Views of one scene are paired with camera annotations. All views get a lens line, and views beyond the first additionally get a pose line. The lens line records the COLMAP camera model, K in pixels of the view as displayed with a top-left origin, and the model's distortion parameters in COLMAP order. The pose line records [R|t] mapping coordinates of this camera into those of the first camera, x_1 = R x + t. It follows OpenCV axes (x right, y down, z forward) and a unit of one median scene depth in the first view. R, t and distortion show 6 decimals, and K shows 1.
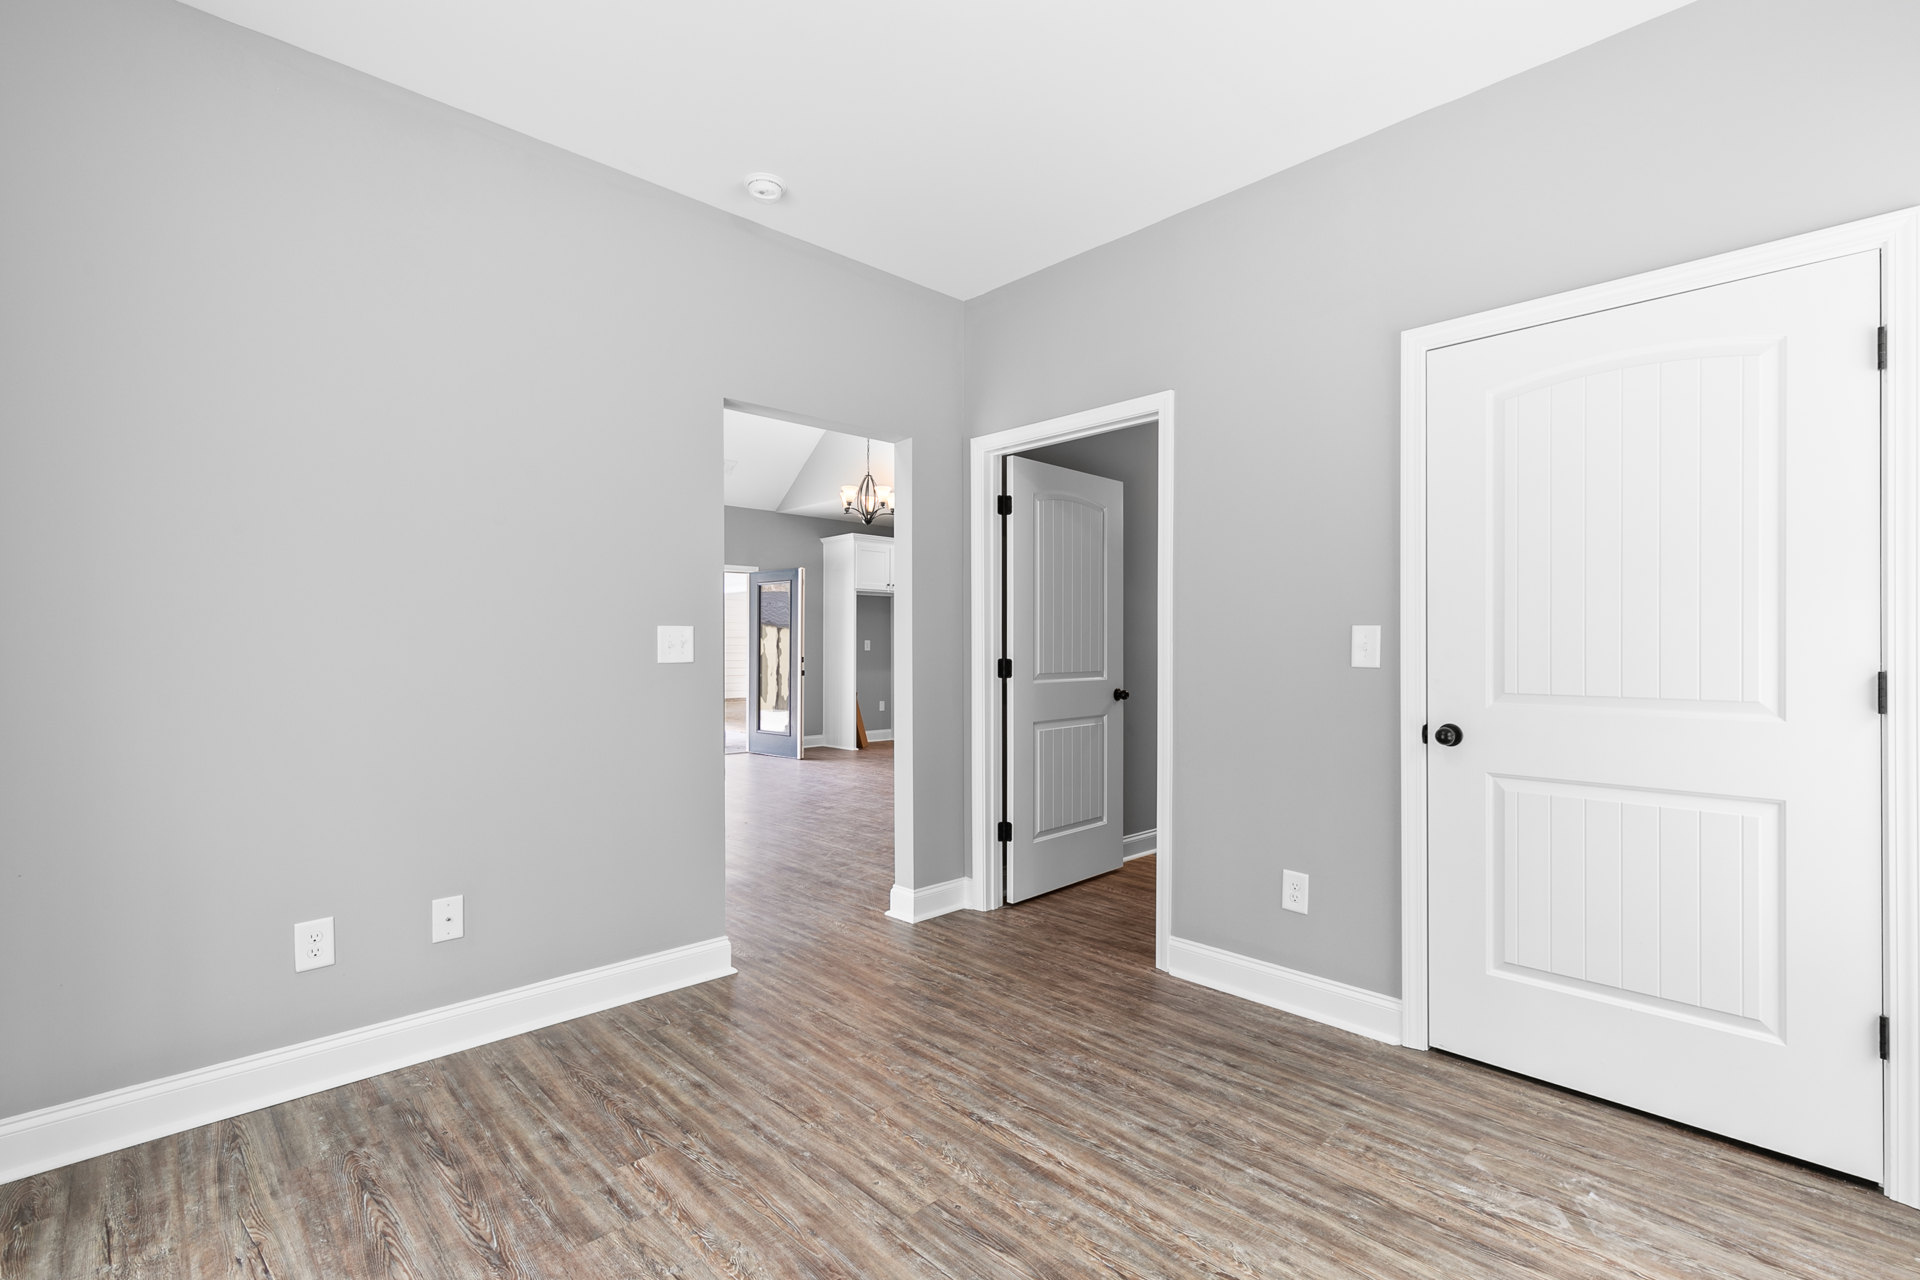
lens RADIAL K [[868.9, 0, 954.0], [0, 868.9, 638.4], [0, 0, 1]] dist [0.011570, -0.001453]
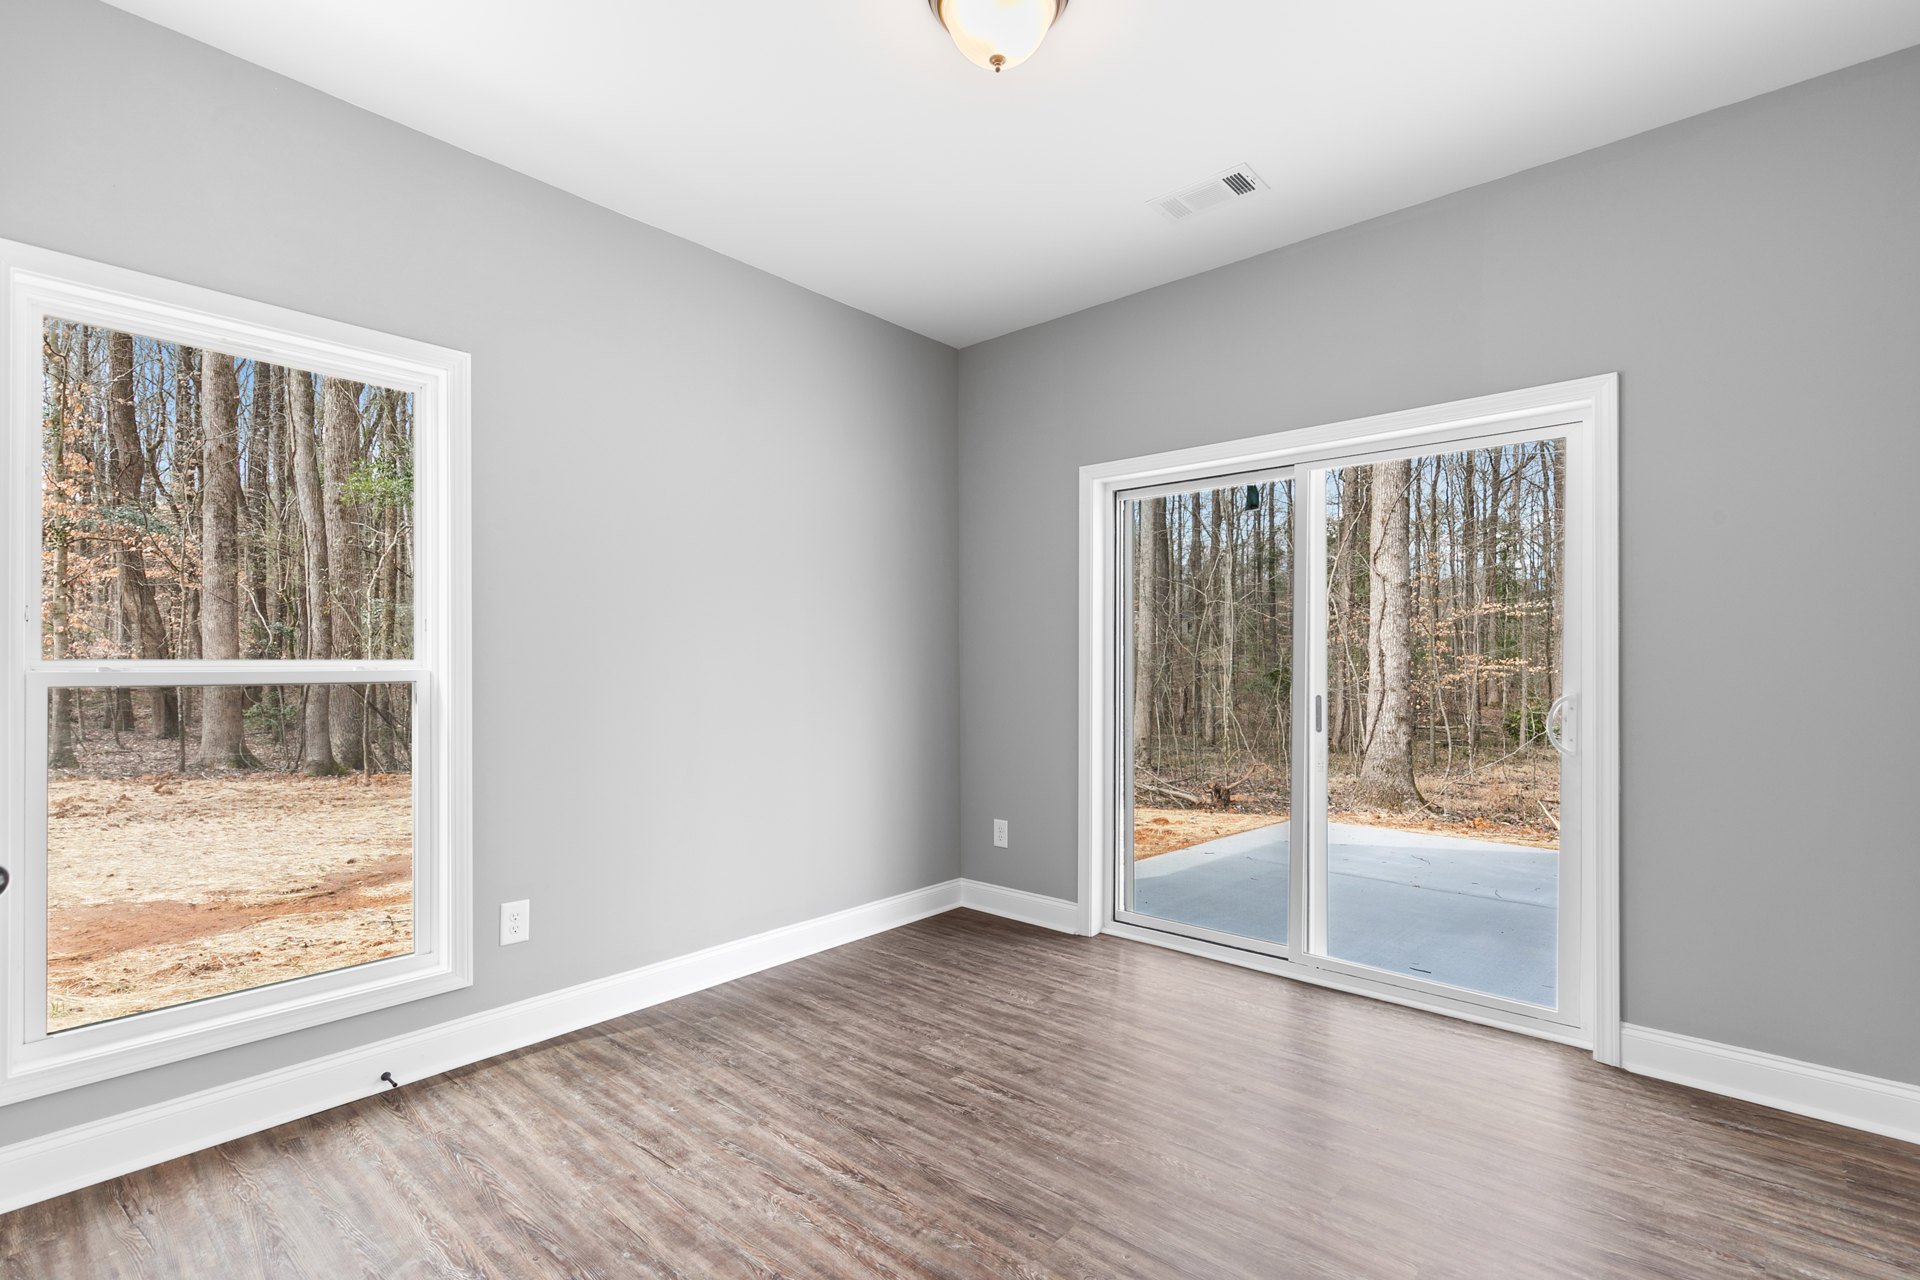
lens RADIAL K [[868.9, 0, 965.1], [0, 868.9, 654.9], [0, 0, 1]] dist [0.011570, -0.001453]
pose [[-0.994909, -0.002069, -0.100753, 0.184105], [-0.001290, 0.999969, -0.007791, 0.002165], [0.100766, -0.007621, -0.994881, 2.014554]]
